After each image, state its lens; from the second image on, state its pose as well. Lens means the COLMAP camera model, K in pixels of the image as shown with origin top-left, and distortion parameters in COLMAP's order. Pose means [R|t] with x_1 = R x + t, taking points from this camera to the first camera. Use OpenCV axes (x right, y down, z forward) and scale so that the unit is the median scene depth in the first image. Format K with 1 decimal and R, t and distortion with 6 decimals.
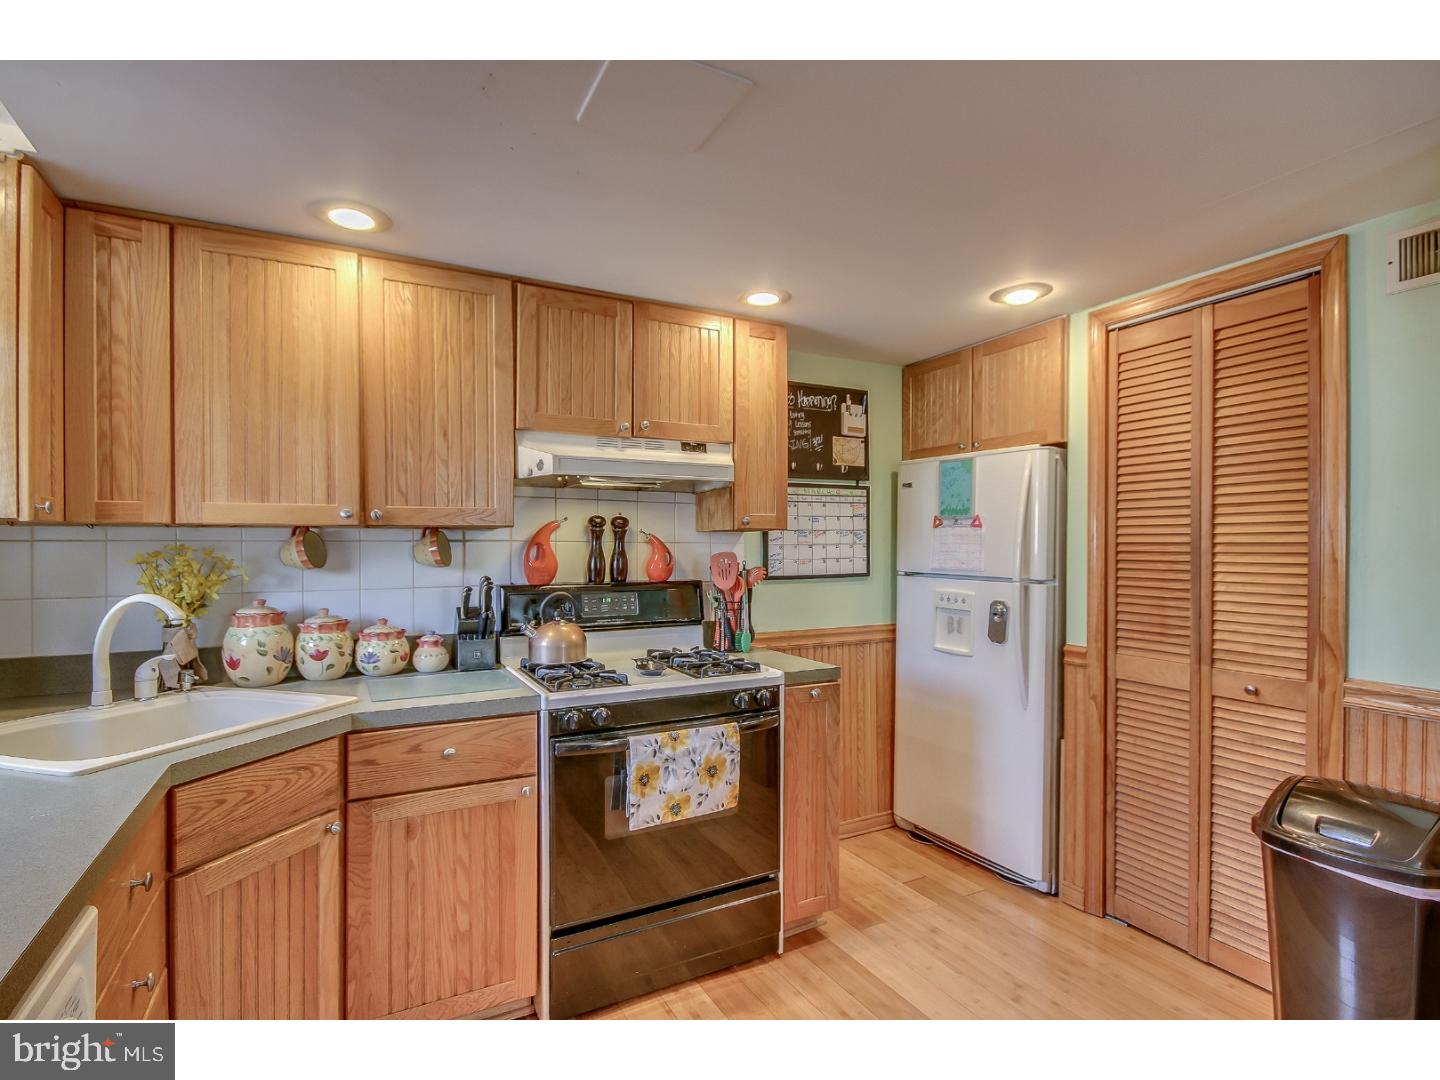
lens RADIAL K [[703.5, 0, 727.2], [0, 703.5, 549.9], [0, 0, 1]] dist [-0.001055, 0.000135]
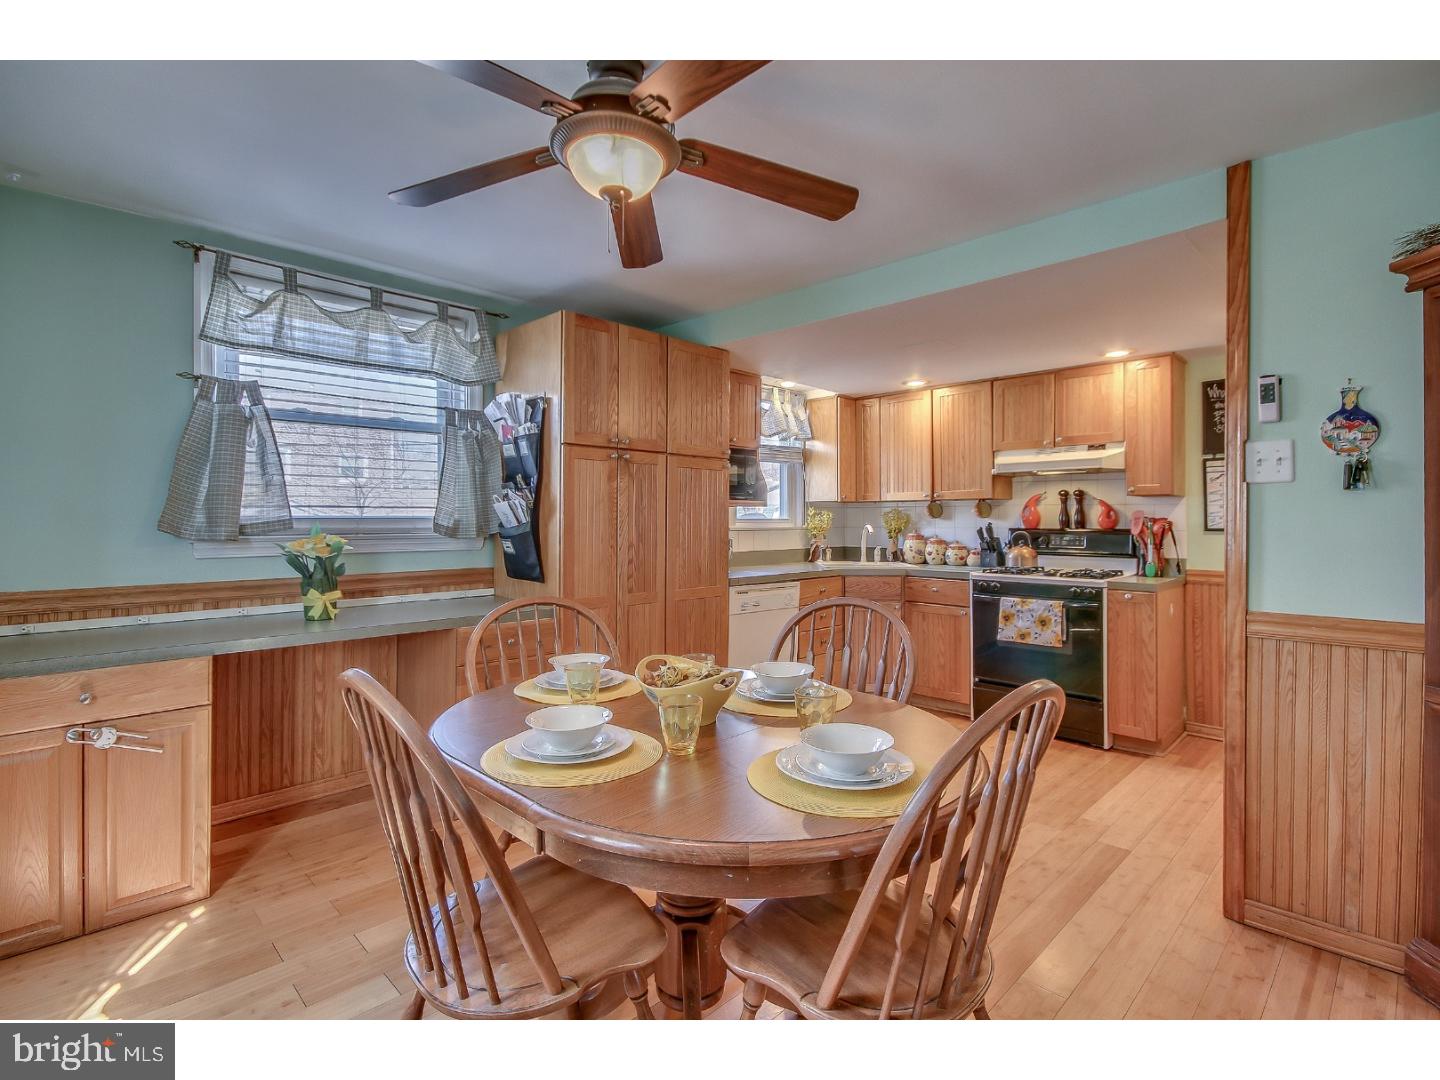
lens RADIAL K [[703.0, 0, 724.8], [0, 703.0, 510.6], [0, 0, 1]] dist [-0.001725, 0.000239]
pose [[0.294293, -0.009847, -0.955665, 1.394085], [-0.003999, 0.999925, -0.011534, 0.029448], [0.955707, 0.007216, 0.294232, -0.358004]]
